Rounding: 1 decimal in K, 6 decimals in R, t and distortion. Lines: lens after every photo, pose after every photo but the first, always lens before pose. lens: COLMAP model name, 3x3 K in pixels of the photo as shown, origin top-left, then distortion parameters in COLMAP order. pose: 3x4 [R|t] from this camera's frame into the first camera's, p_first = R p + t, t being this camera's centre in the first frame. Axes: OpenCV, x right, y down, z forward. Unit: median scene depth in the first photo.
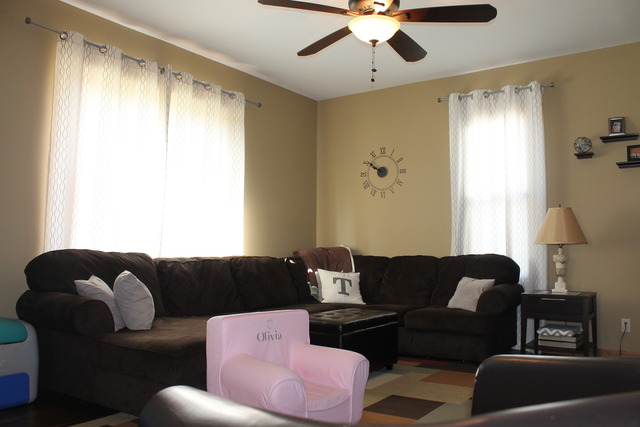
lens RADIAL K [[543.6, 0, 319.9], [0, 543.6, 211.5], [0, 0, 1]] dist [-0.142416, 0.080623]
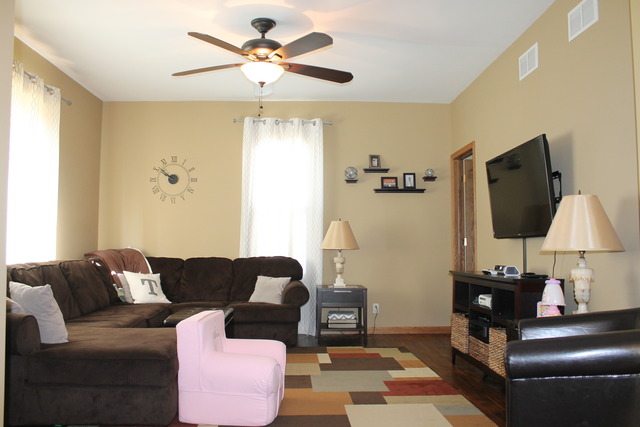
lens RADIAL K [[543.6, 0, 320.7], [0, 543.6, 213.8], [0, 0, 1]] dist [-0.142416, 0.080623]
pose [[0.794488, 0.033846, 0.606335, -0.340177], [-0.044178, 0.999021, 0.002121, -0.022303], [-0.605670, -0.028472, 0.795206, -0.027089]]
